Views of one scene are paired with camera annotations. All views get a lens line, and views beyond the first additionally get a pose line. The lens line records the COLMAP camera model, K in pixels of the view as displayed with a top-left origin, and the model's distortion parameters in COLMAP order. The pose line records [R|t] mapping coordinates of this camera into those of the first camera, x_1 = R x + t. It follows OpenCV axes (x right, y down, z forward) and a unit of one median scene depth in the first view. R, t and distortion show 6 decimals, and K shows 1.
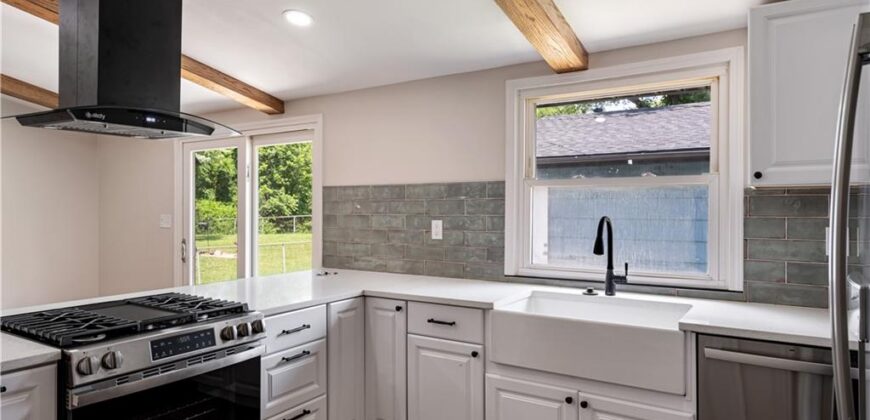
lens RADIAL K [[542.0, 0, 438.5], [0, 542.0, 204.0], [0, 0, 1]] dist [0.002825, 0.000828]
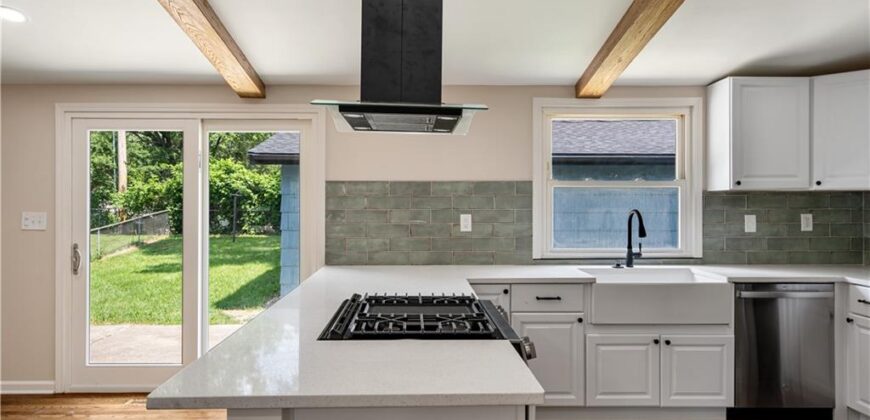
lens RADIAL K [[549.4, 0, 420.7], [0, 549.4, 204.0], [0, 0, 1]] dist [-0.004716, -0.002237]
pose [[0.831496, 0.001378, 0.555530, -0.903714], [-0.004744, 0.999978, 0.004620, 0.004953], [-0.555511, -0.006477, 0.831484, 0.146954]]
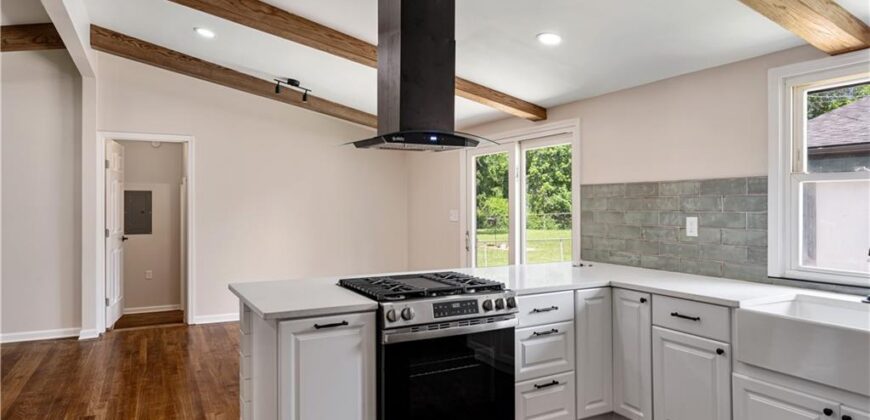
lens RADIAL K [[545.2, 0, 435.9], [0, 545.2, 196.8], [0, 0, 1]] dist [0.002133, 0.001254]
pose [[0.870777, -0.006814, -0.491631, 0.102884], [0.003336, 0.999963, -0.007951, -0.001139], [0.491667, 0.005283, 0.870767, -0.126442]]
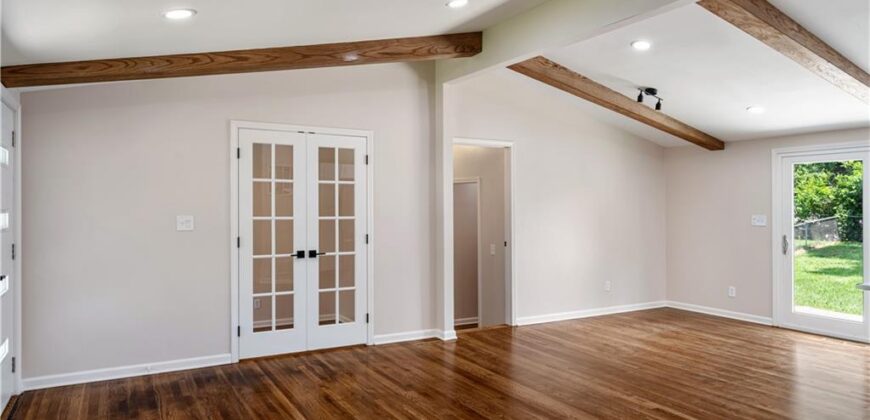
lens RADIAL K [[549.4, 0, 420.7], [0, 549.4, 204.0], [0, 0, 1]] dist [-0.004716, -0.002237]
pose [[0.884620, -0.003317, -0.466301, -1.134720], [0.001443, 0.999989, -0.004377, -0.002896], [0.466310, 0.003200, 0.884615, -0.895236]]
